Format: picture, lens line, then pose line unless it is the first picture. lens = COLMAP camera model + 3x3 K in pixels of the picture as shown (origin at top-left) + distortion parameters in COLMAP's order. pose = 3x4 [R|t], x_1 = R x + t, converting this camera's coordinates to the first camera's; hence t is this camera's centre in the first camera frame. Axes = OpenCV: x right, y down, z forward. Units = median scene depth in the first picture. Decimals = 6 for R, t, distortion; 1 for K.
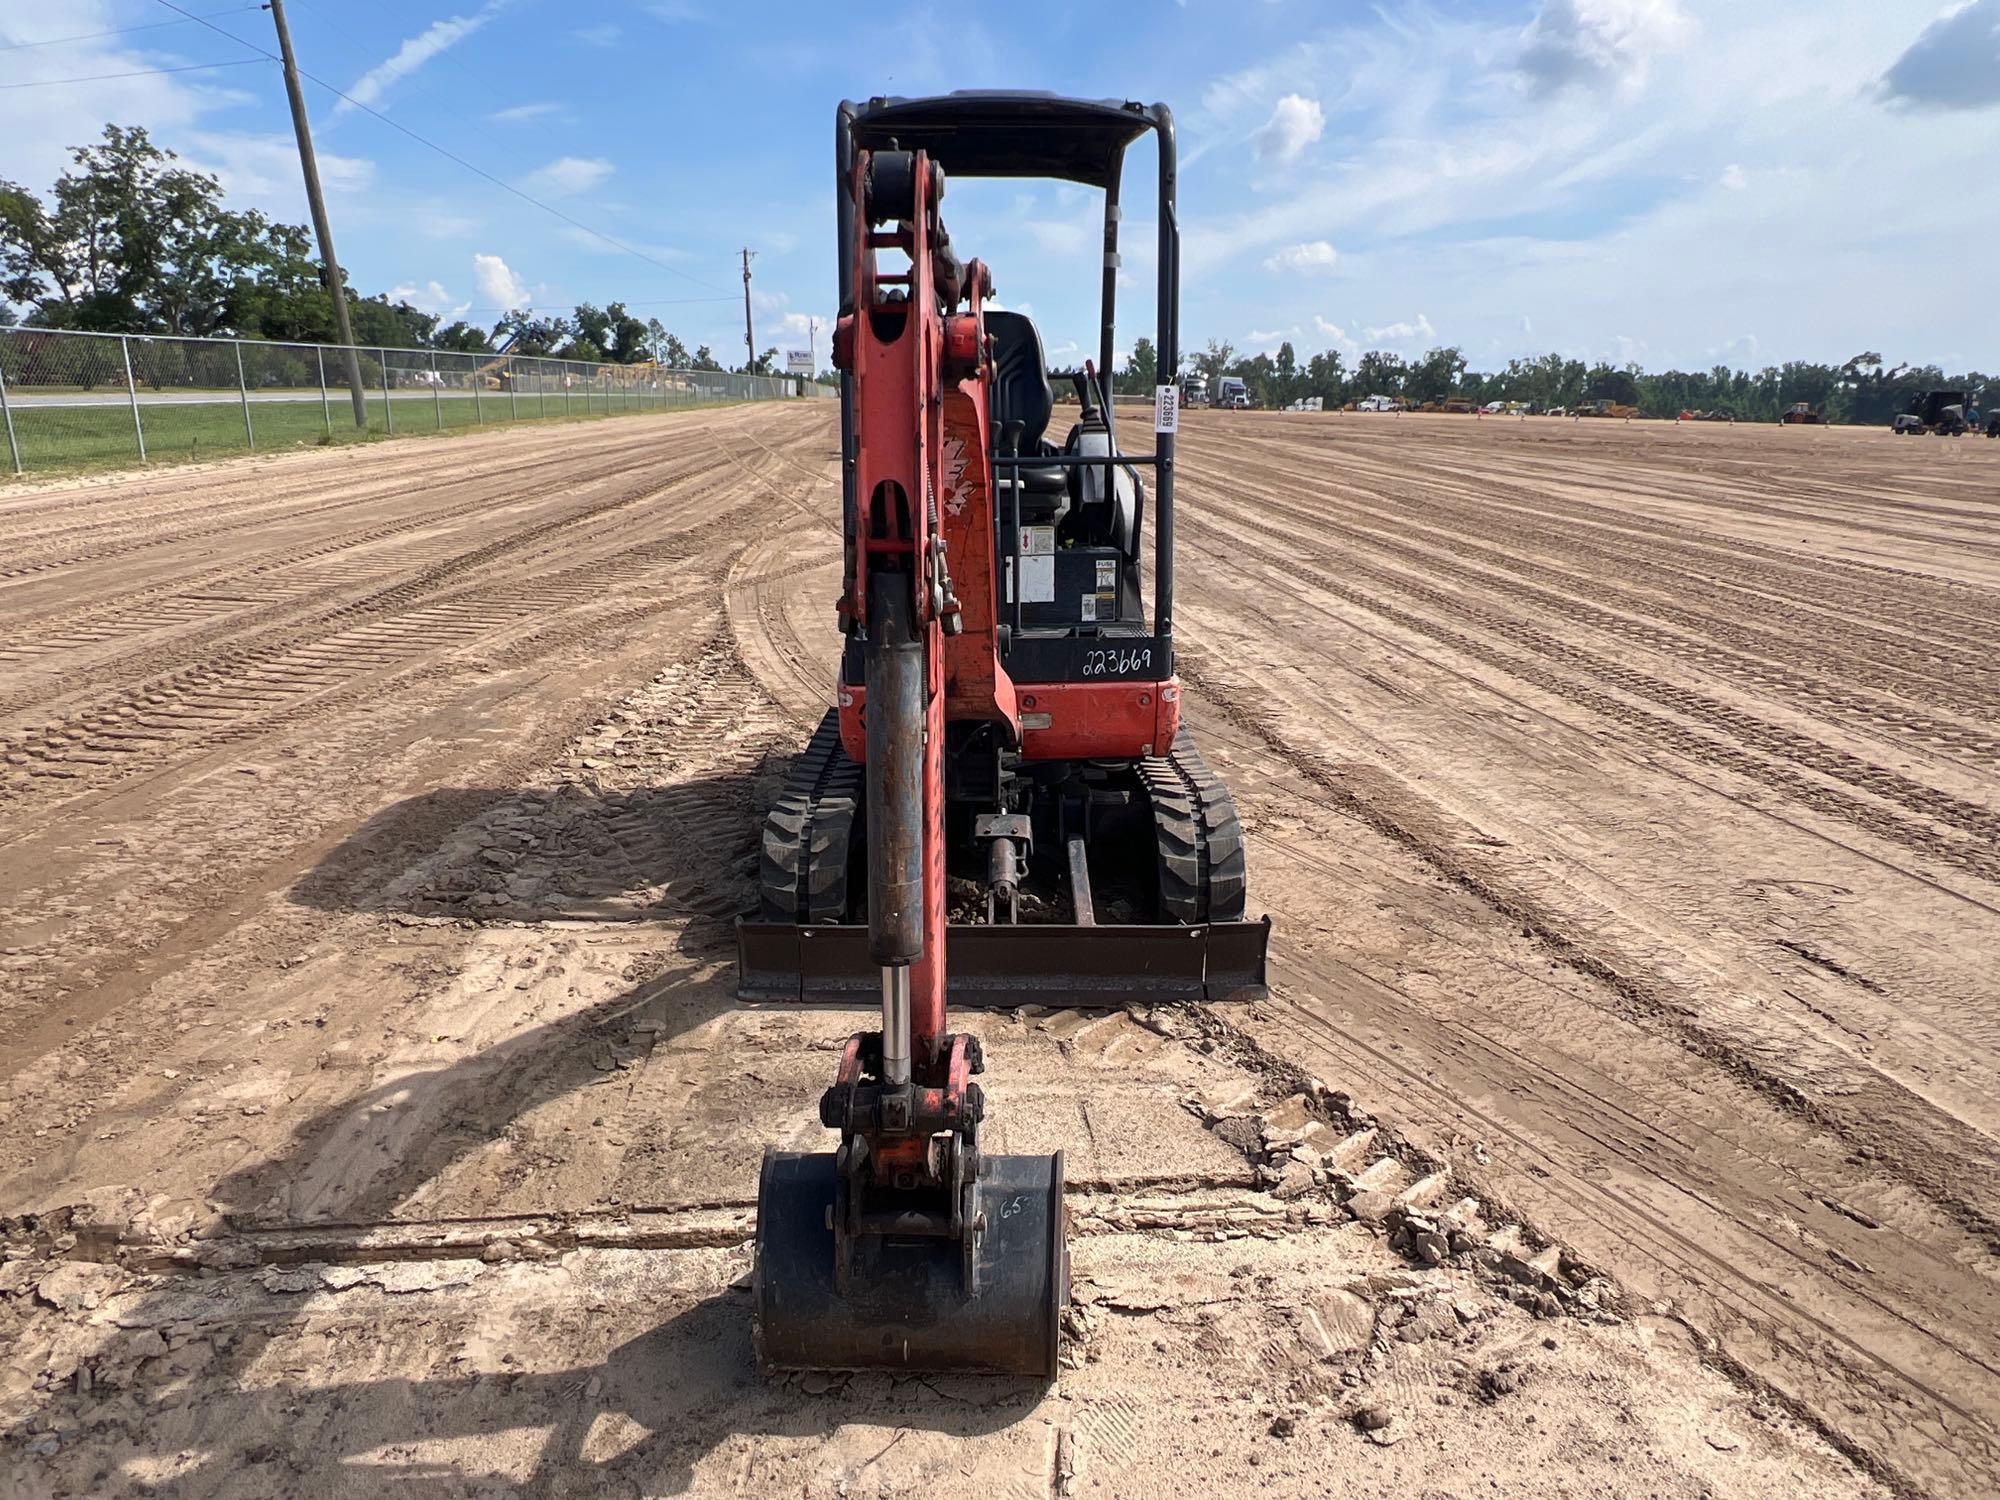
lens RADIAL K [[1278.8, 0, 998.8], [0, 1278.8, 751.3], [0, 0, 1]] dist [0.000703, -0.001885]
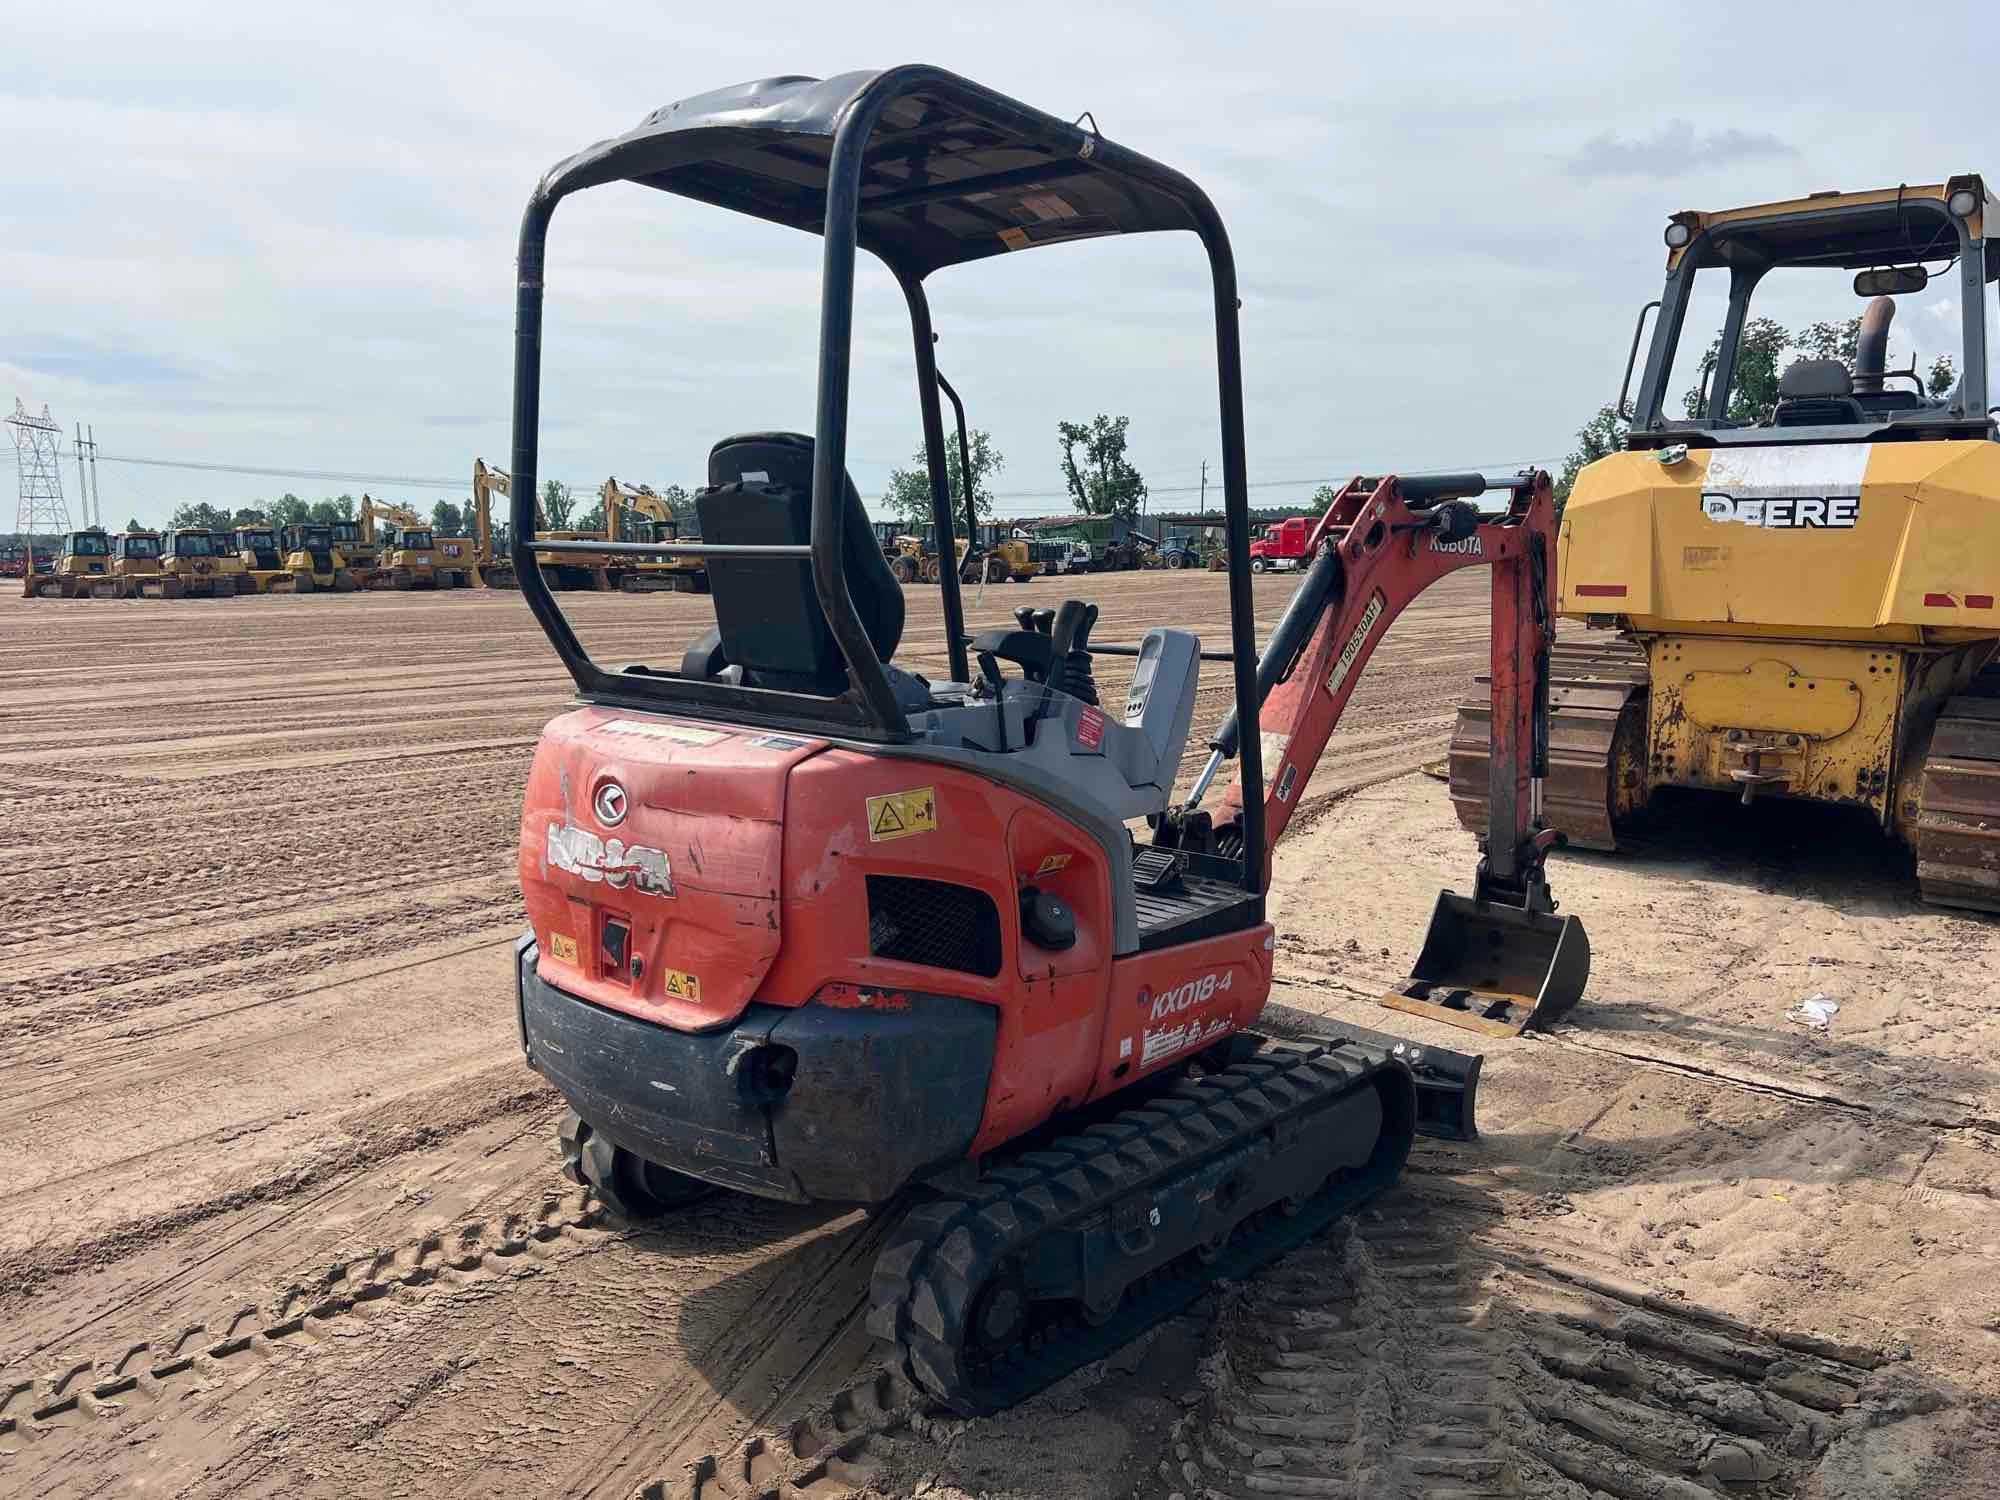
lens RADIAL K [[1510.8, 0, 1002.1], [0, 1510.8, 759.4], [0, 0, 1]] dist [0.053130, -0.065783]
pose [[-0.715461, -0.109013, 0.690095, -0.143316], [0.184737, 0.923077, 0.337344, -0.110471], [-0.673786, 0.368843, -0.640287, 0.371502]]
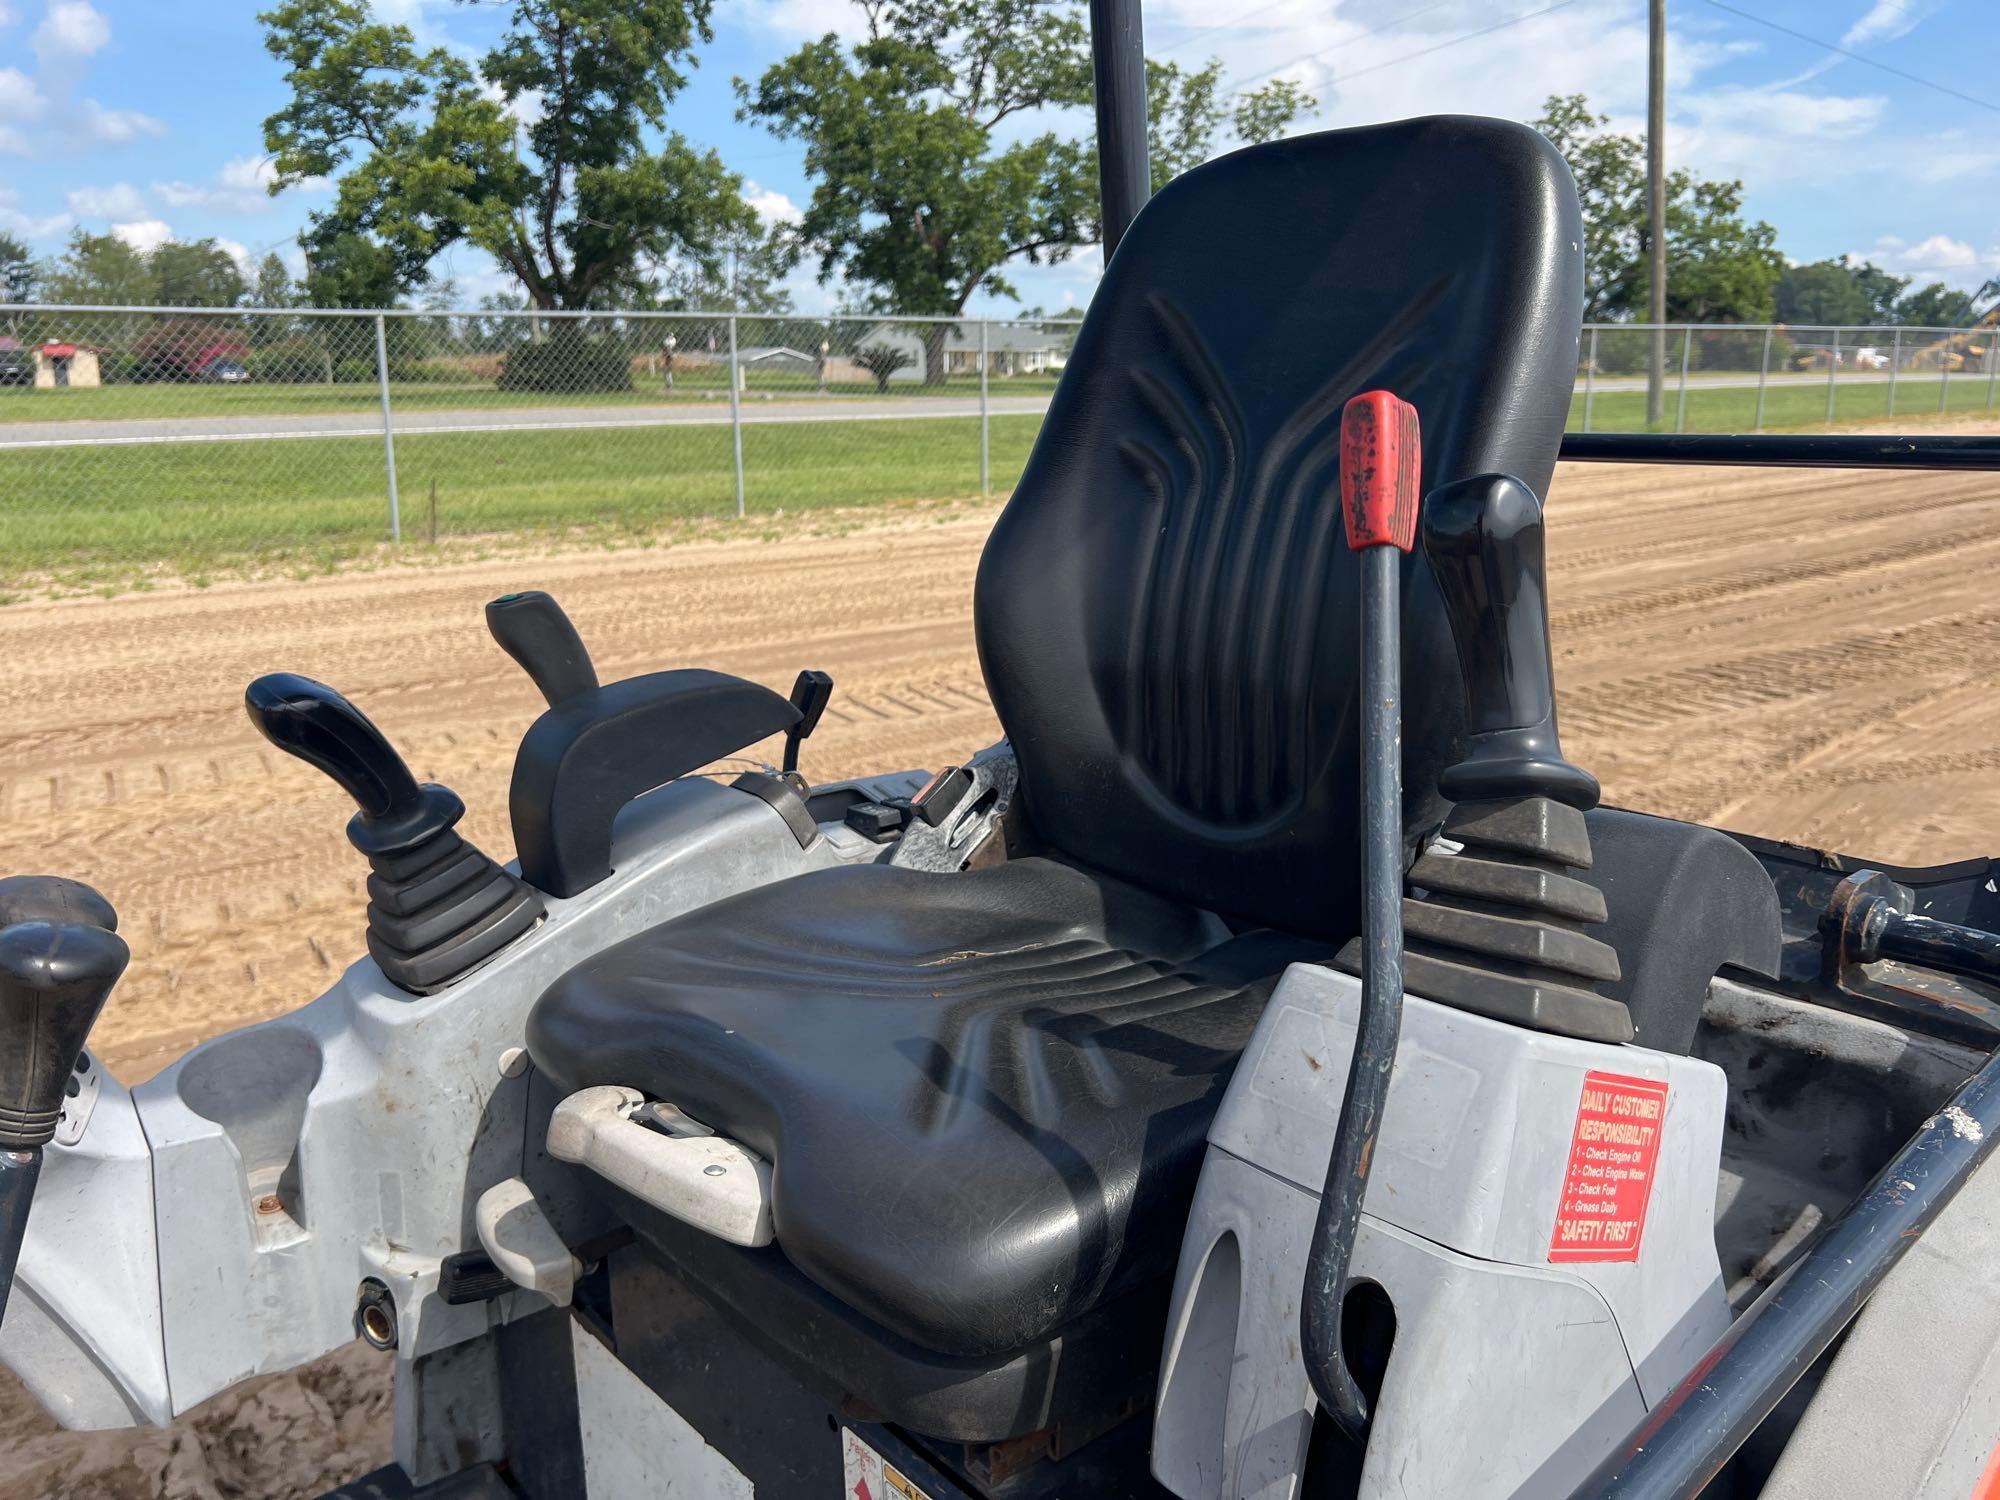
lens RADIAL K [[1543.5, 0, 1004.5], [0, 1543.5, 711.7], [0, 0, 1]] dist [0.012115, 0.000240]
pose [[0.608491, 0.156070, -0.778062, 0.048198], [-0.202327, 0.978578, 0.038059, -0.064342], [0.767334, 0.134265, 0.627033, 0.214784]]
